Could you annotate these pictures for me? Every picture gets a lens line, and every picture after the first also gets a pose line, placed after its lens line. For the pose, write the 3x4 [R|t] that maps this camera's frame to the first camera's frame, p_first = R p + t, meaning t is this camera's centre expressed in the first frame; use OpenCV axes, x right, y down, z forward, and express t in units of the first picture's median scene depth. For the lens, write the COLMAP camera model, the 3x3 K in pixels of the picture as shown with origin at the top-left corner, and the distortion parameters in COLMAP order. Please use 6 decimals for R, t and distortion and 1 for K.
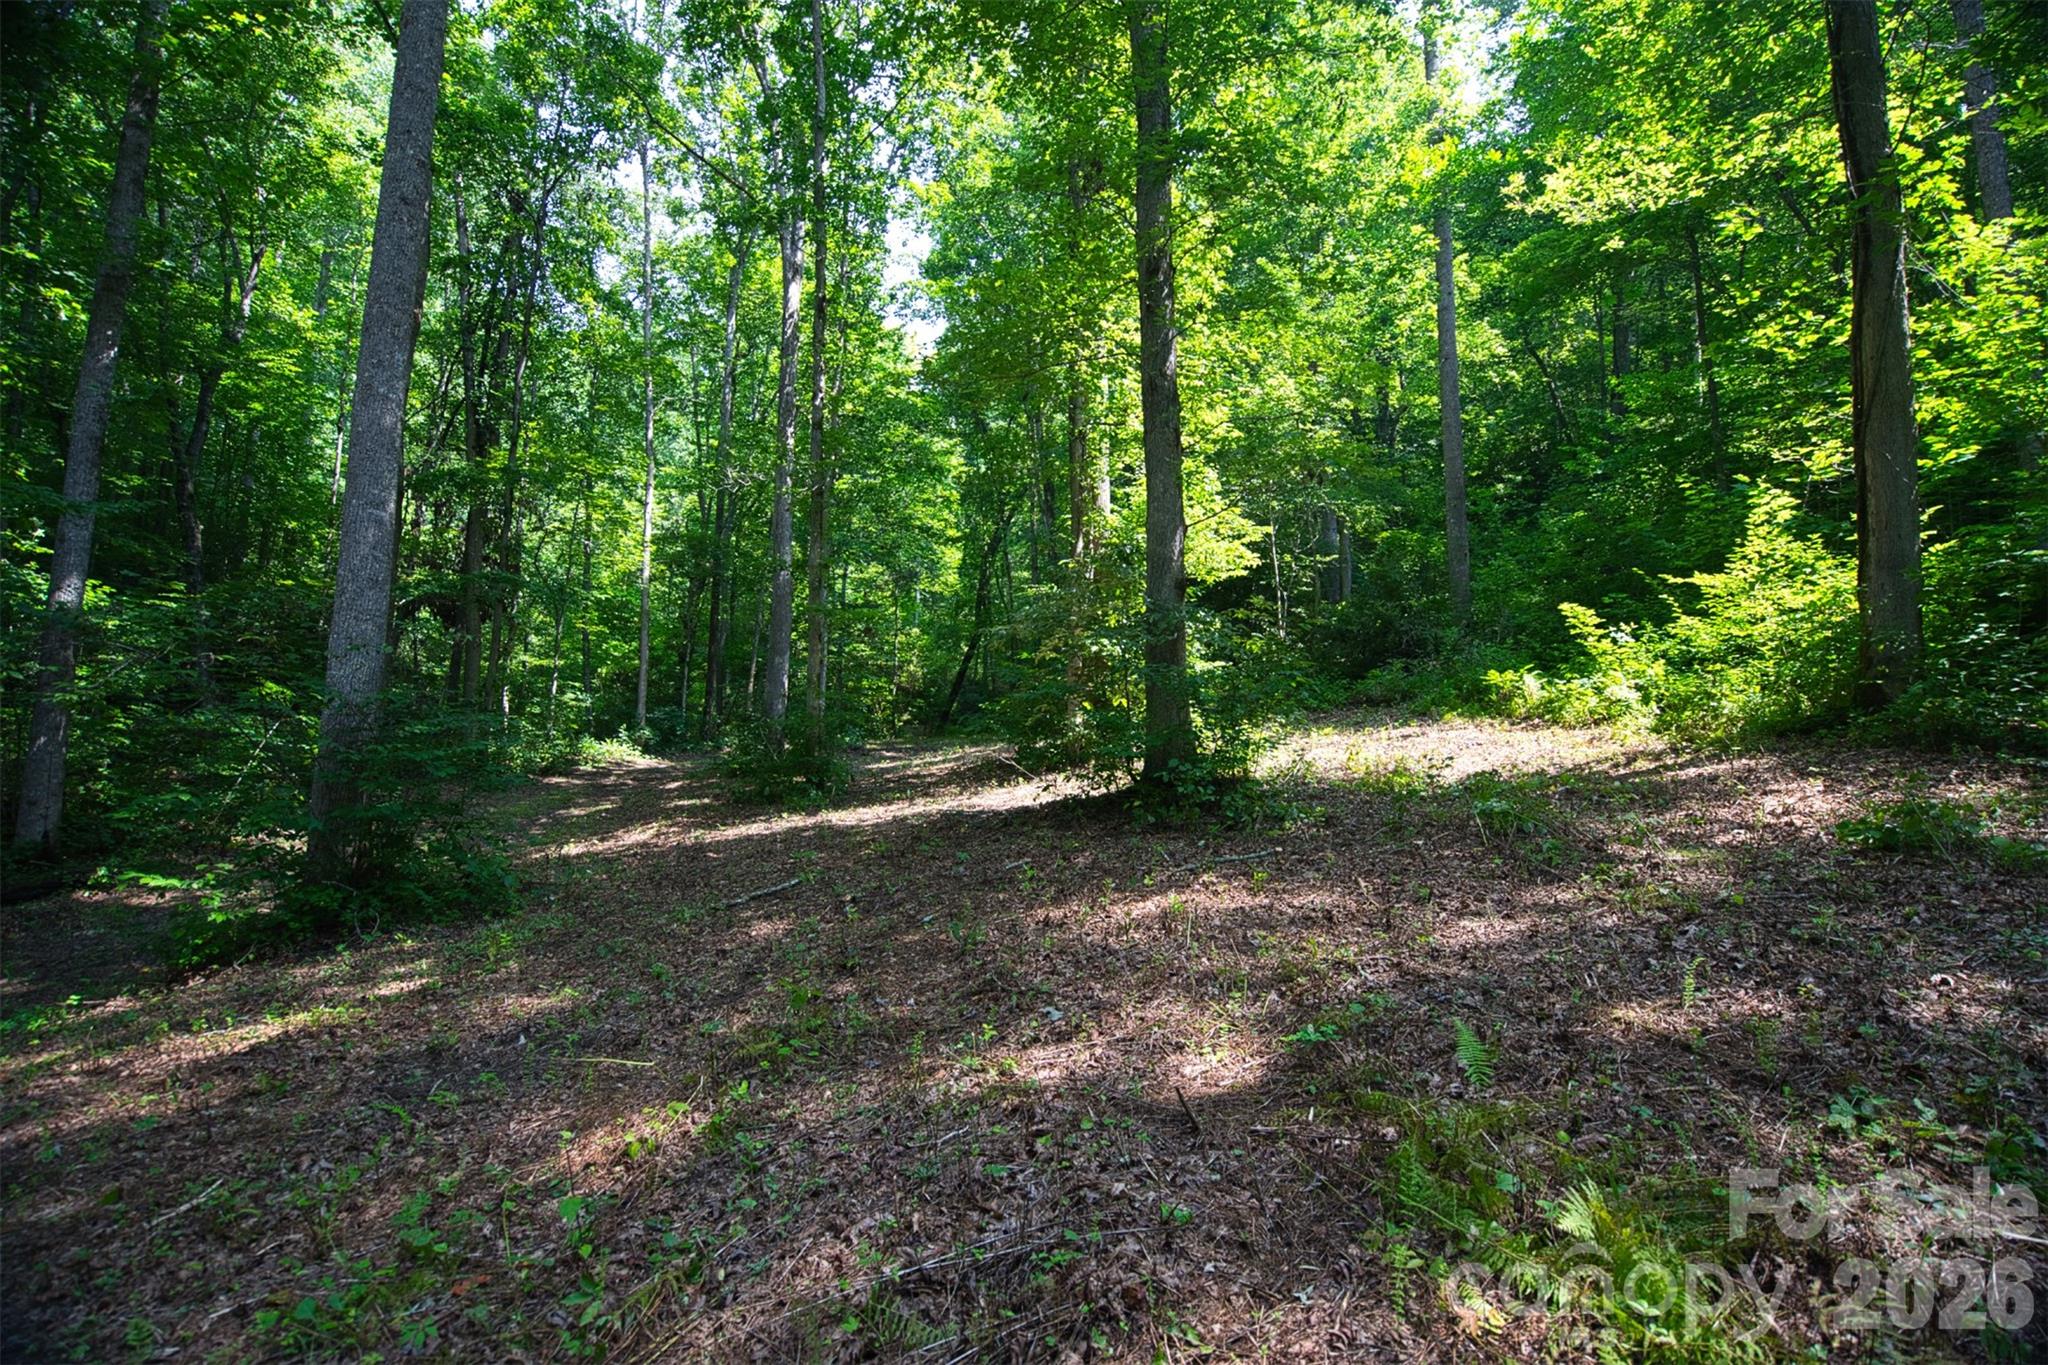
lens RADIAL K [[958.1, 0, 1021.0], [0, 958.1, 687.1], [0, 0, 1]] dist [-0.018935, 0.003800]
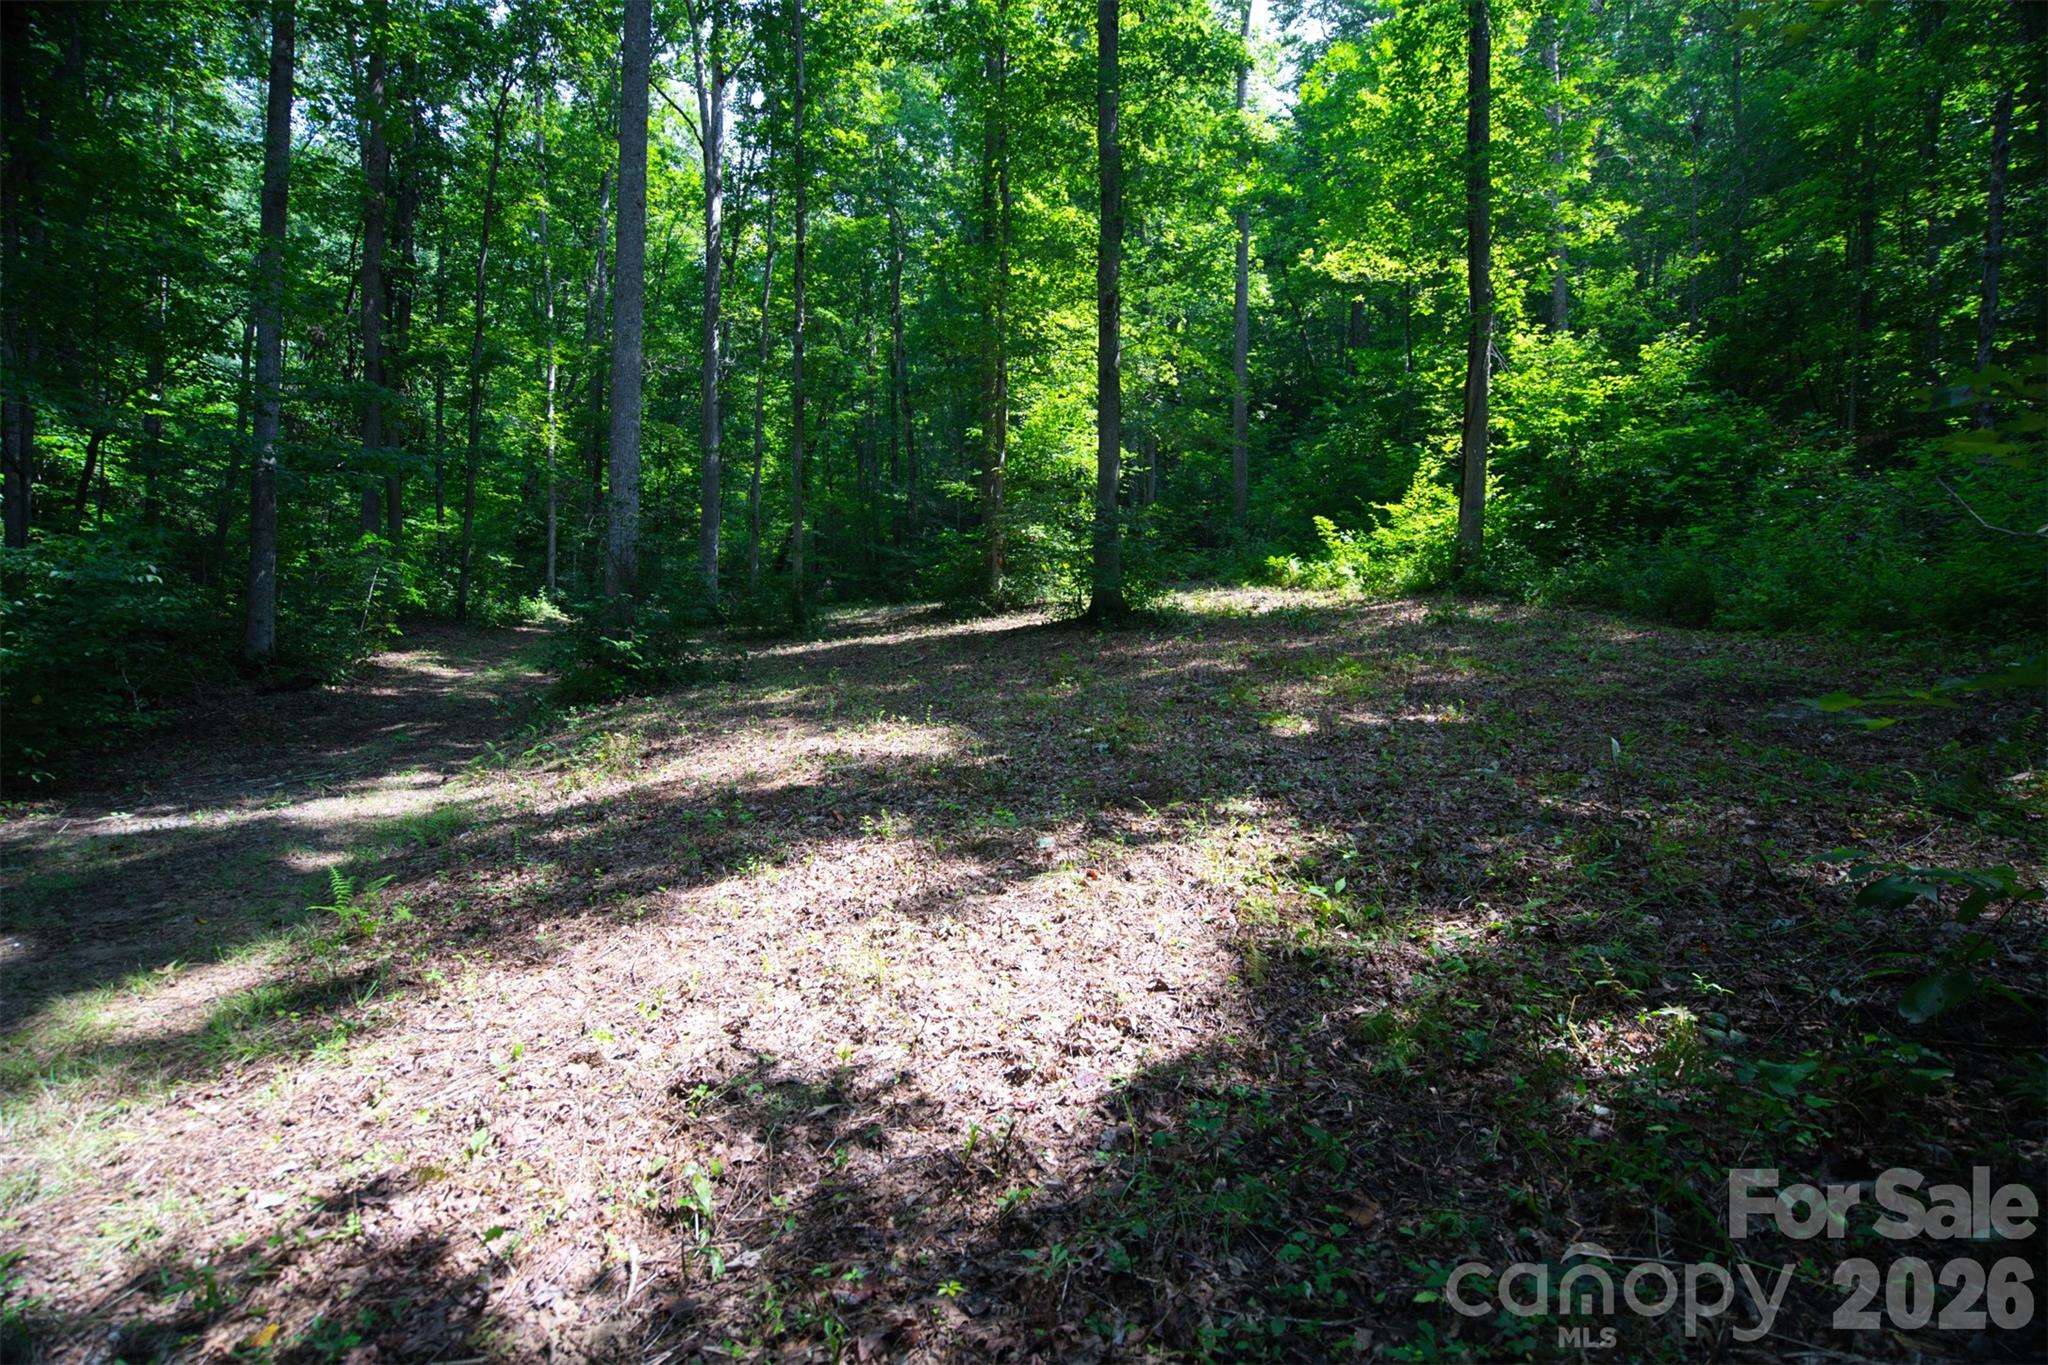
lens RADIAL K [[958.1, 0, 1025.2], [0, 958.1, 673.2], [0, 0, 1]] dist [-0.018935, 0.003800]
pose [[0.968363, 0.006941, 0.249450, -0.362364], [-0.032773, 0.994493, 0.099551, 0.037404], [-0.247385, -0.104577, 0.963257, -0.547274]]
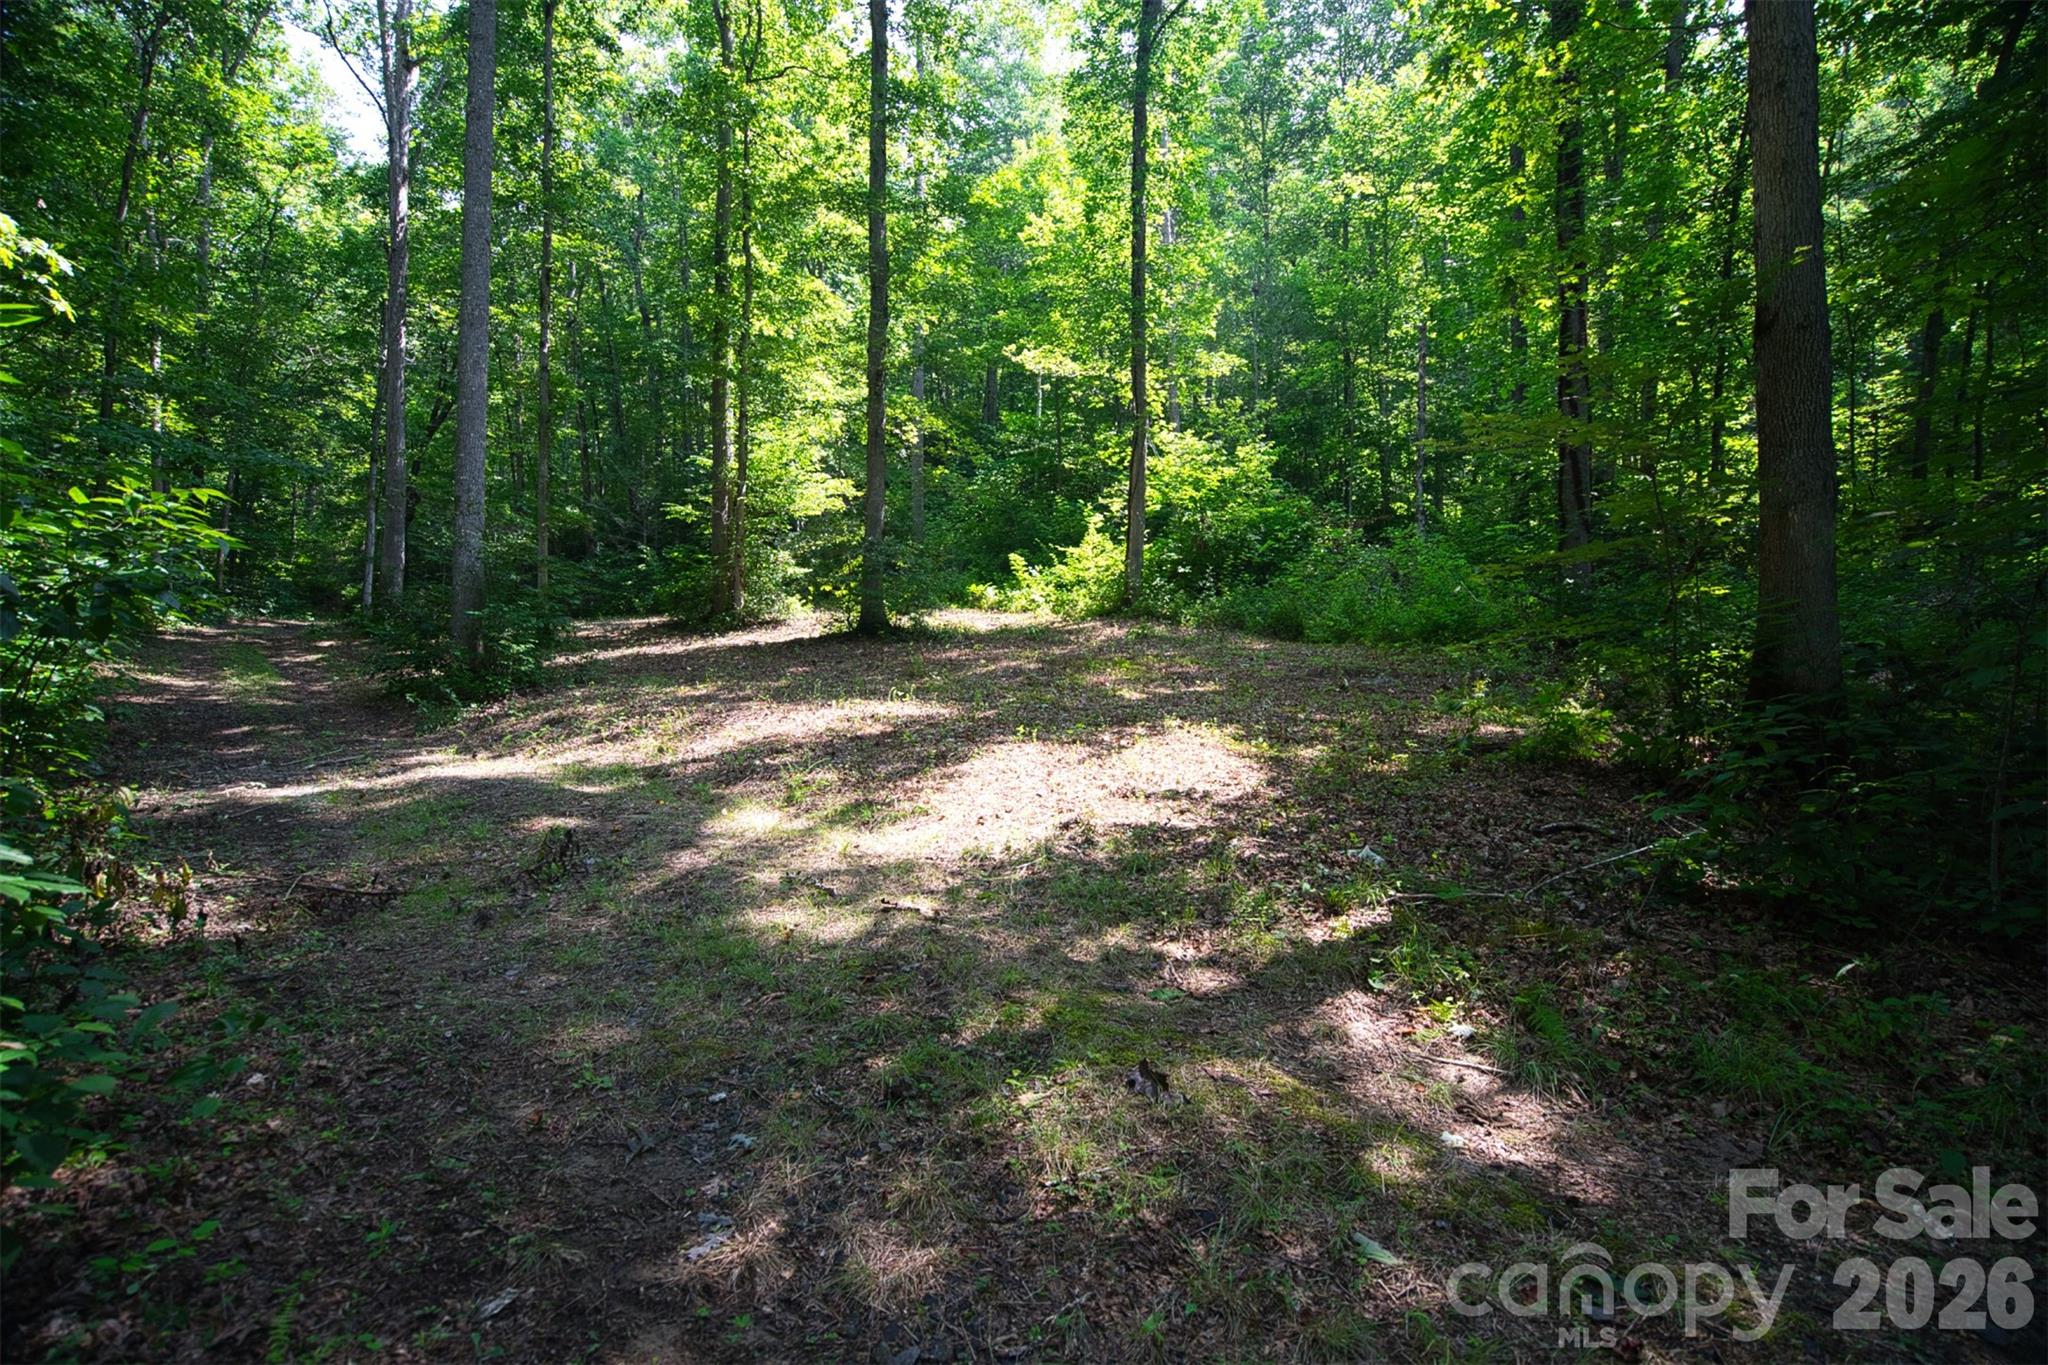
lens RADIAL K [[958.1, 0, 1040.8], [0, 958.1, 674.0], [0, 0, 1]] dist [-0.018935, 0.003800]
pose [[0.774522, 0.004944, 0.632528, -0.759286], [-0.055273, 0.996673, 0.059891, 0.048466], [-0.630128, -0.081348, 0.772218, -0.723316]]
